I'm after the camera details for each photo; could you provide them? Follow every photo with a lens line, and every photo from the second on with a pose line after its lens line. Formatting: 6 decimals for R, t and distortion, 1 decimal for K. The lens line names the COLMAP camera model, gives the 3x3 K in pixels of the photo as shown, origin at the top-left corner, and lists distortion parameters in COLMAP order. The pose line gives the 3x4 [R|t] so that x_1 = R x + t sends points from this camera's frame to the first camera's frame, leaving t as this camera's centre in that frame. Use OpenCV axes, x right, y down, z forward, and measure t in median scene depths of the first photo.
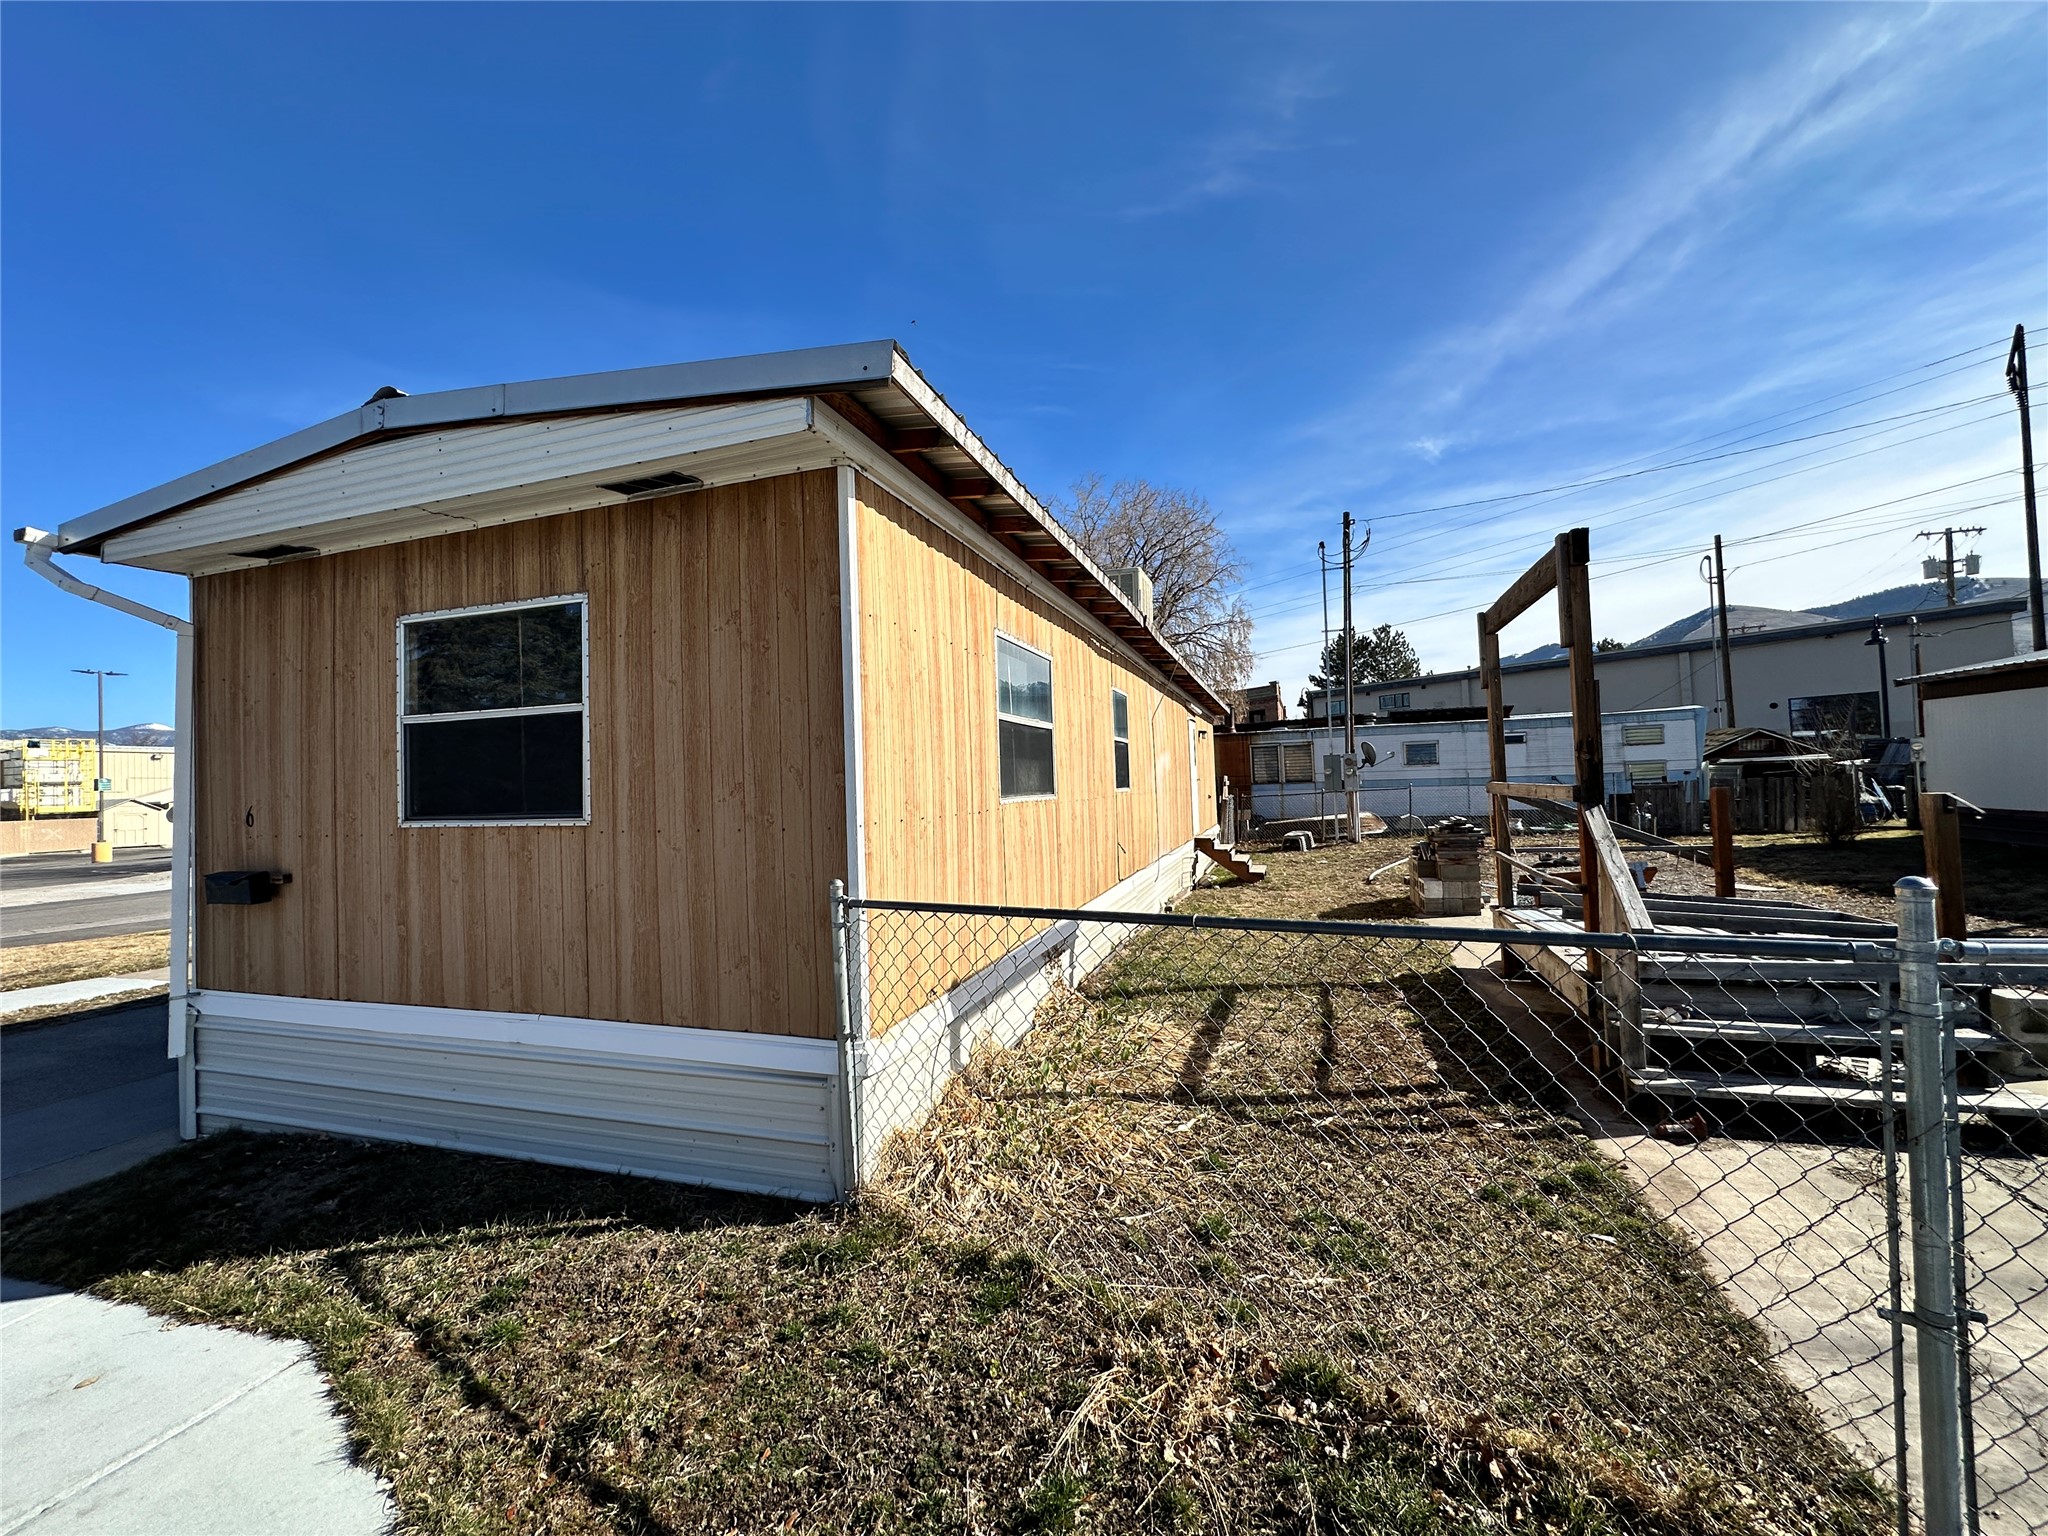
lens RADIAL K [[817.8, 0, 1028.9], [0, 817.8, 775.7], [0, 0, 1]] dist [-0.005420, 0.001283]
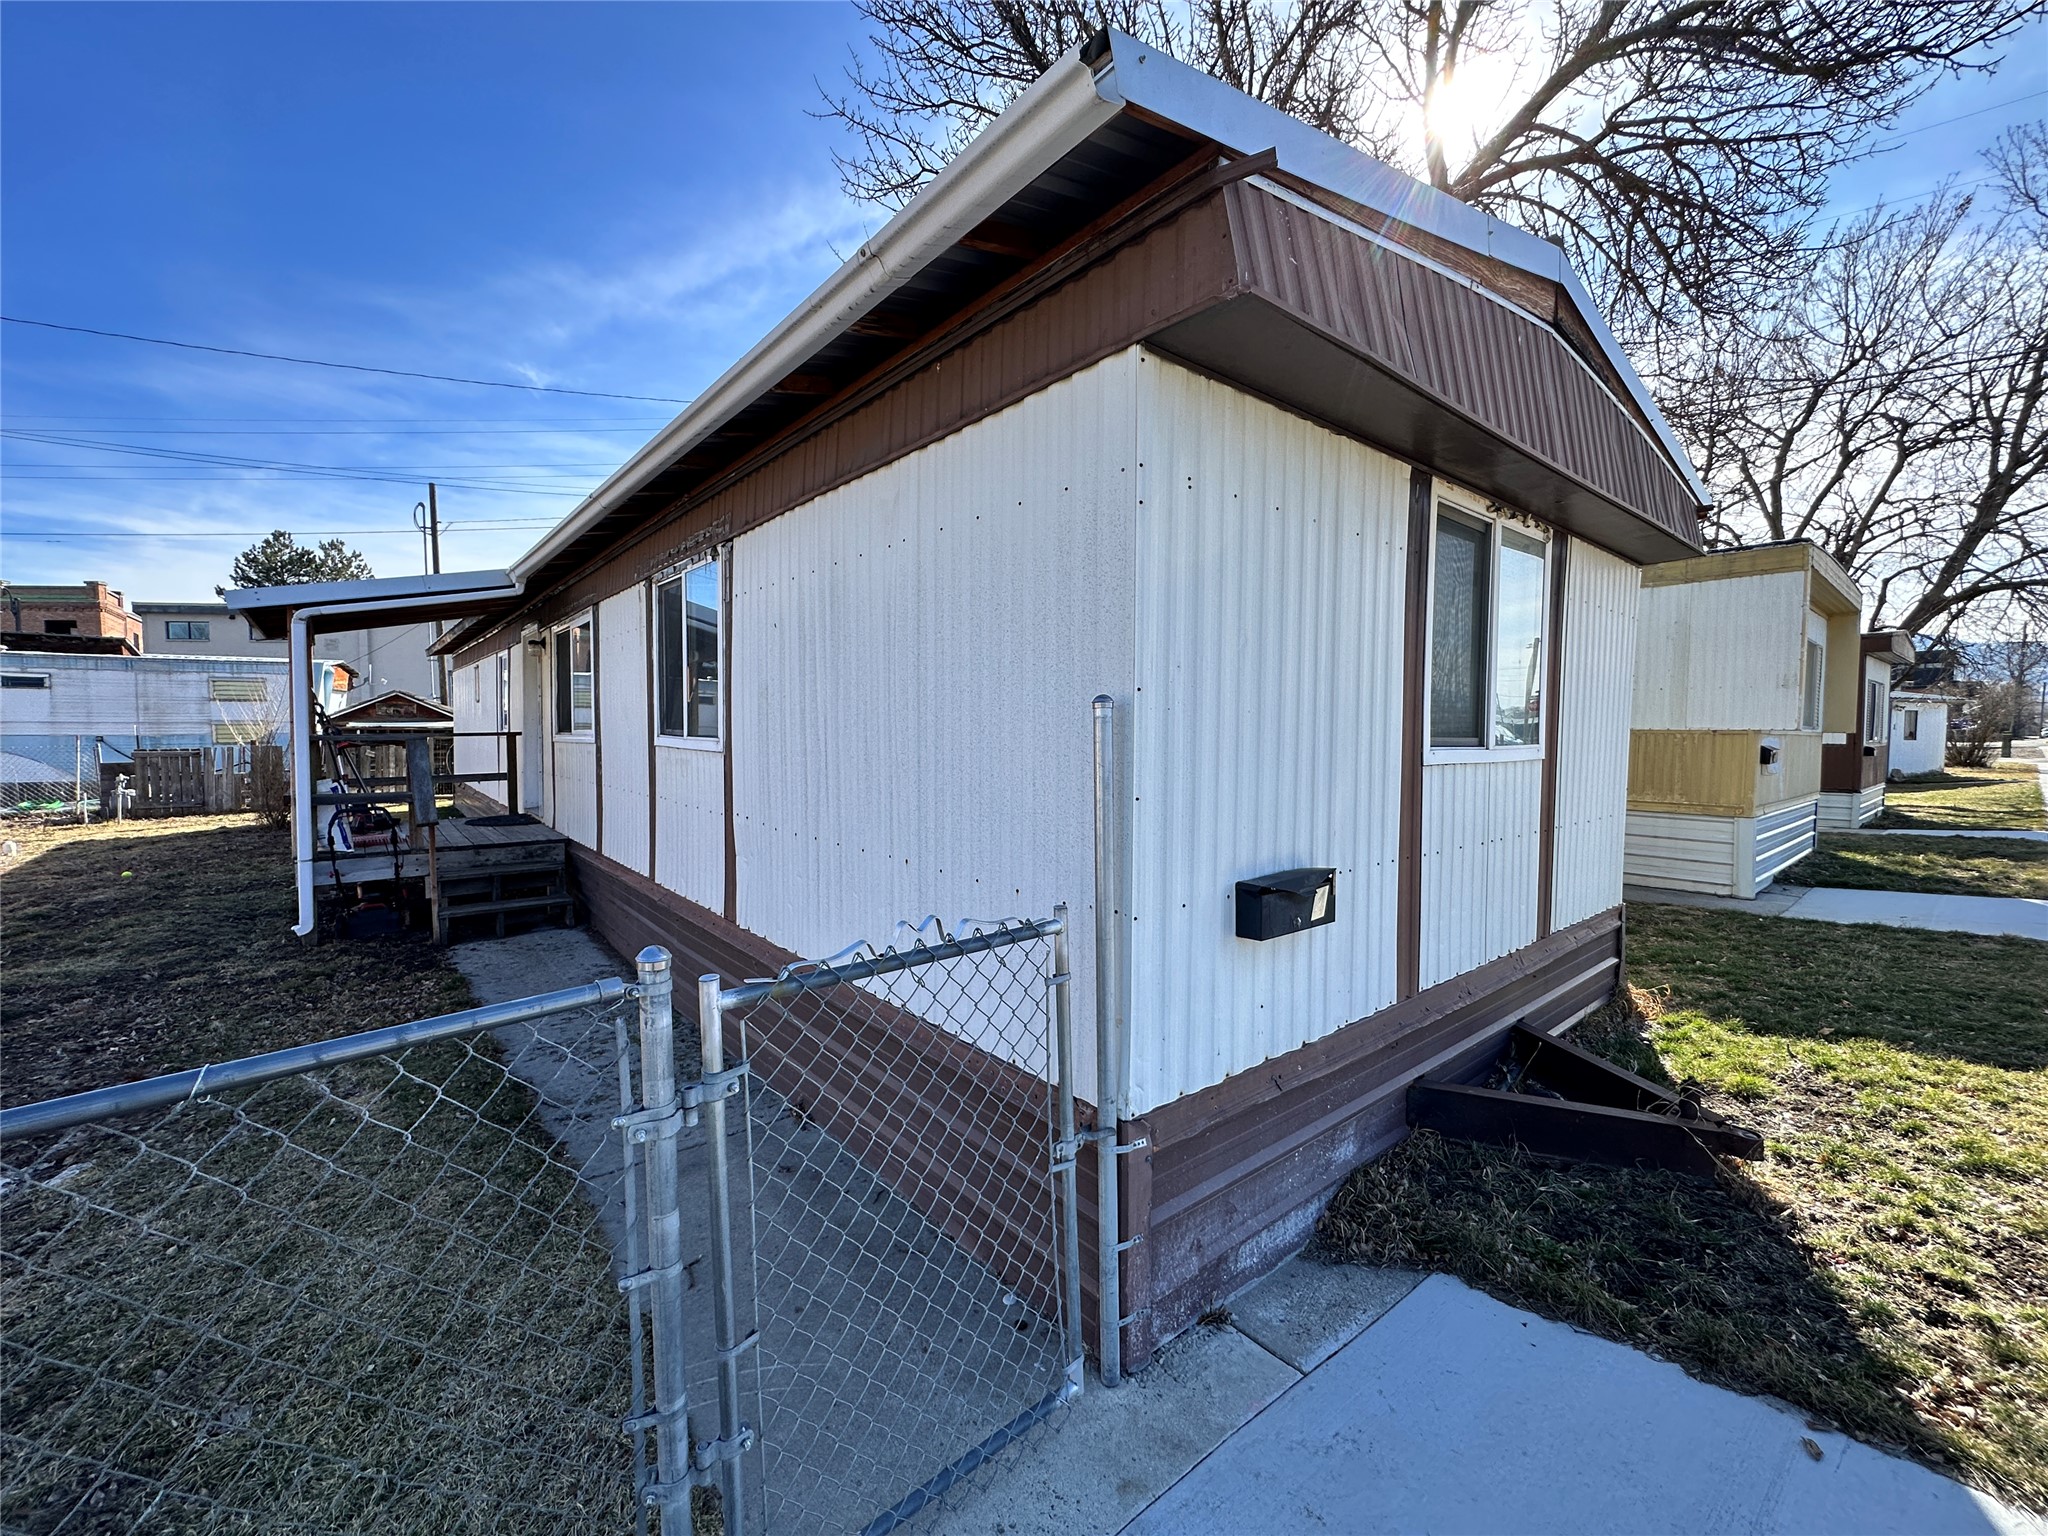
lens RADIAL K [[817.8, 0, 1021.3], [0, 817.8, 765.2], [0, 0, 1]] dist [-0.005420, 0.001283]
pose [[0.536593, 0.000723, 0.843841, 0.491487], [-0.038982, 0.998953, 0.023932, -0.024592], [-0.842940, -0.045737, 0.536060, -0.106219]]
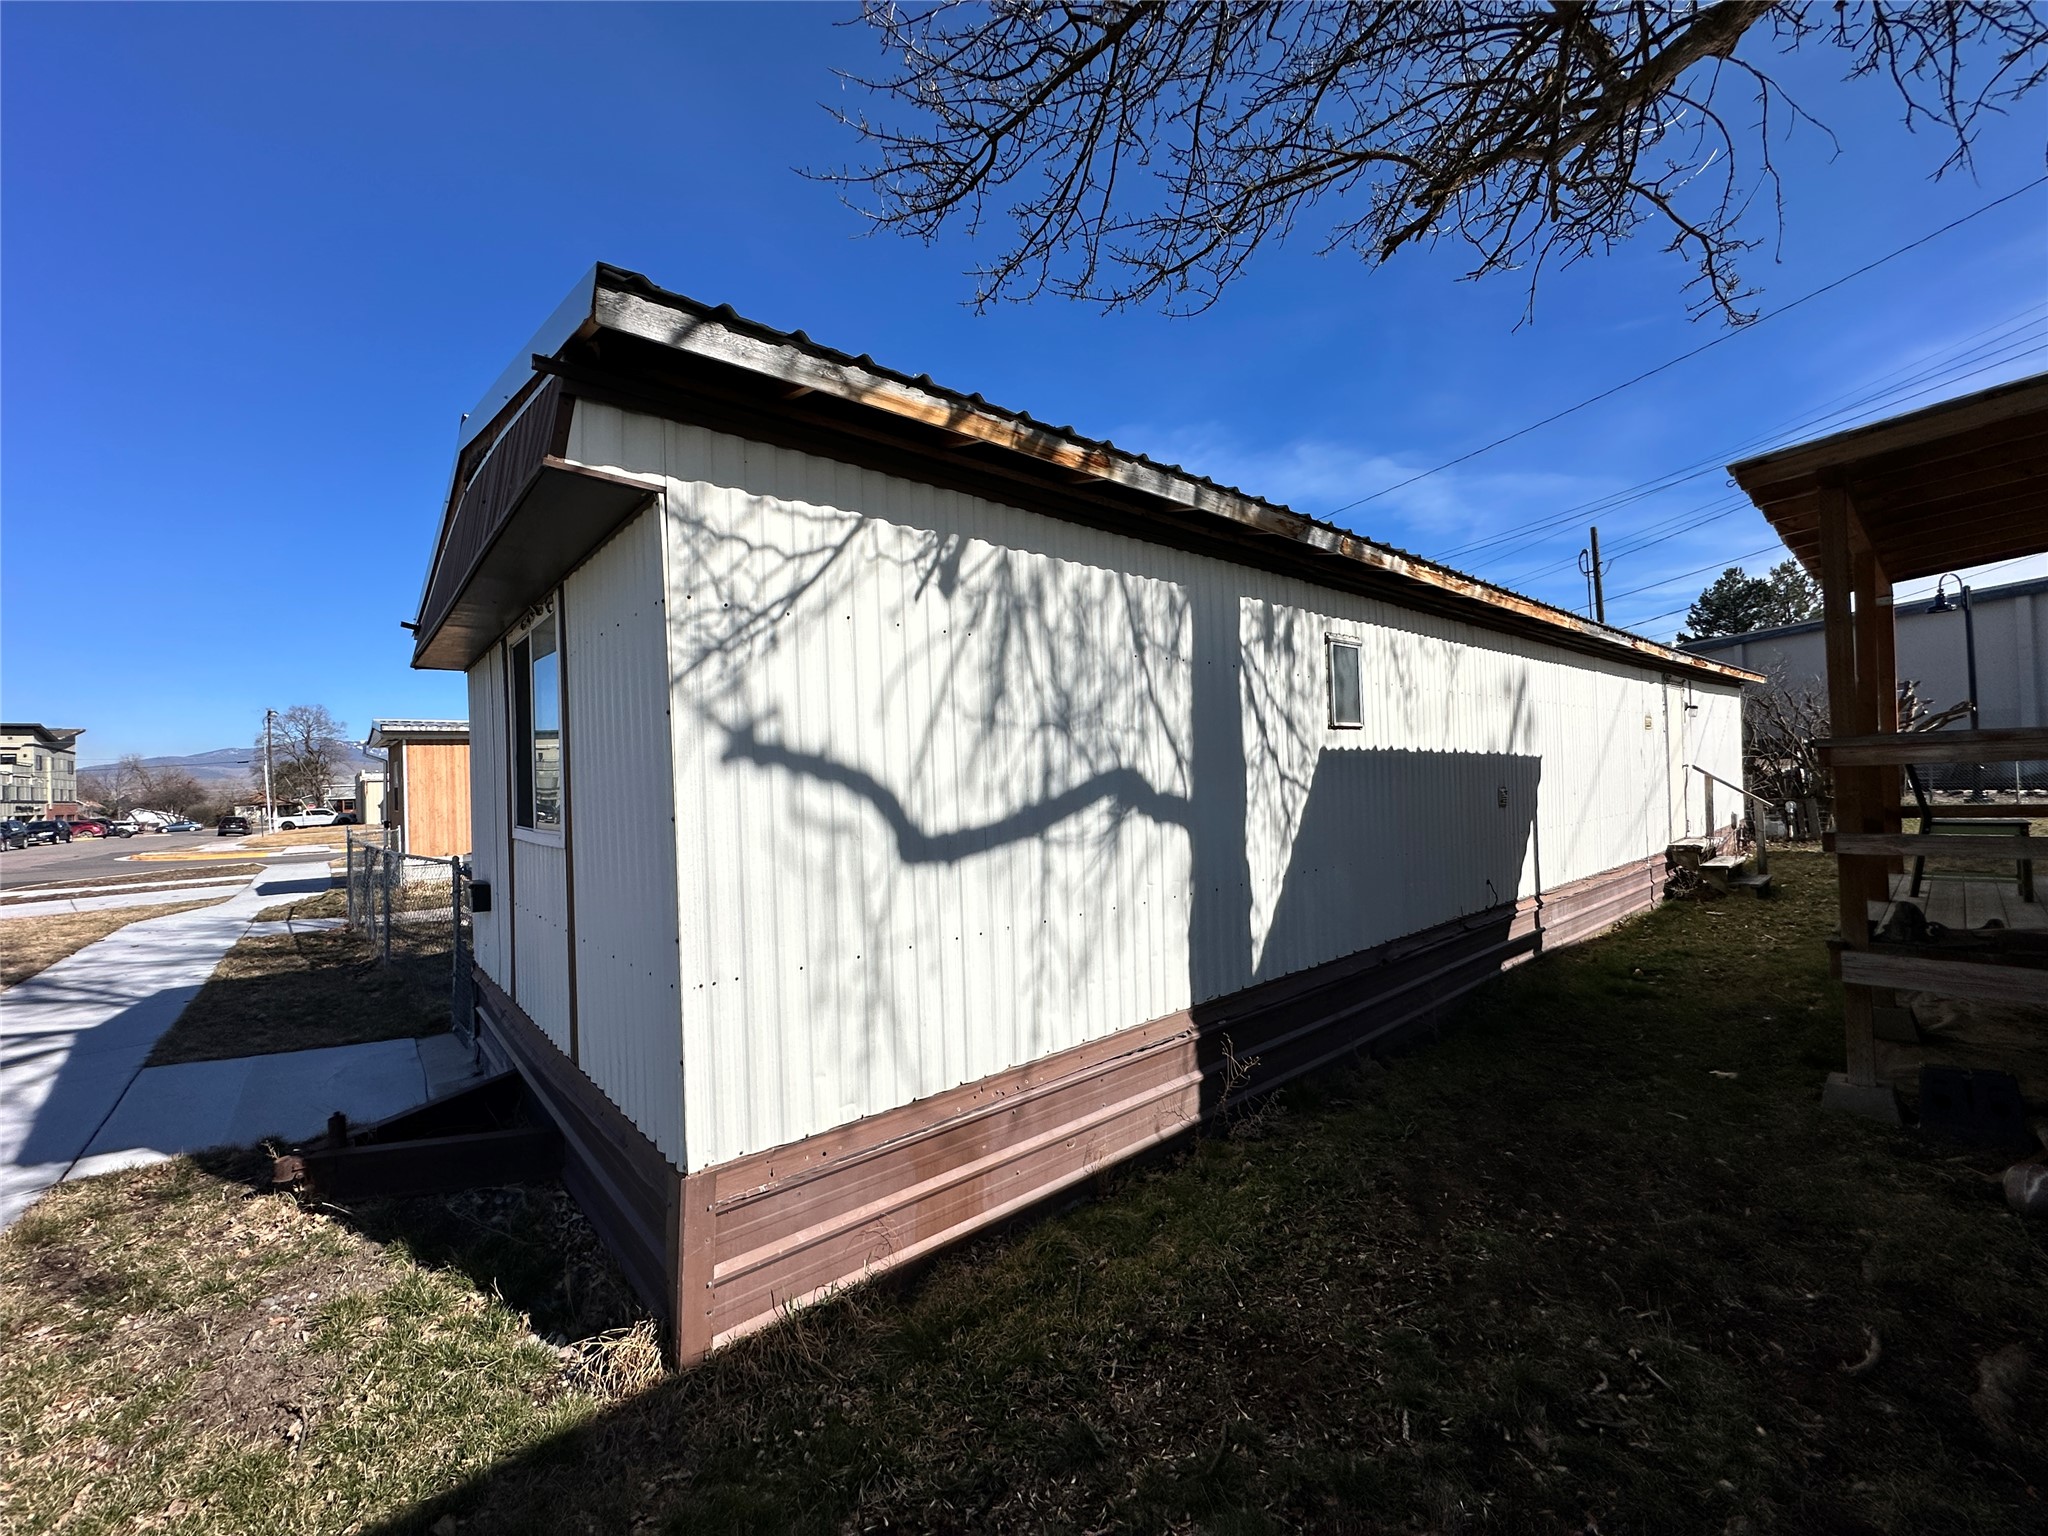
lens RADIAL K [[817.8, 0, 1025.9], [0, 817.8, 768.5], [0, 0, 1]] dist [-0.005420, 0.001283]
pose [[0.857023, 0.002709, -0.515271, 0.904728], [0.010124, 0.999705, 0.022094, -0.046539], [0.515179, -0.024152, 0.856743, -0.204332]]
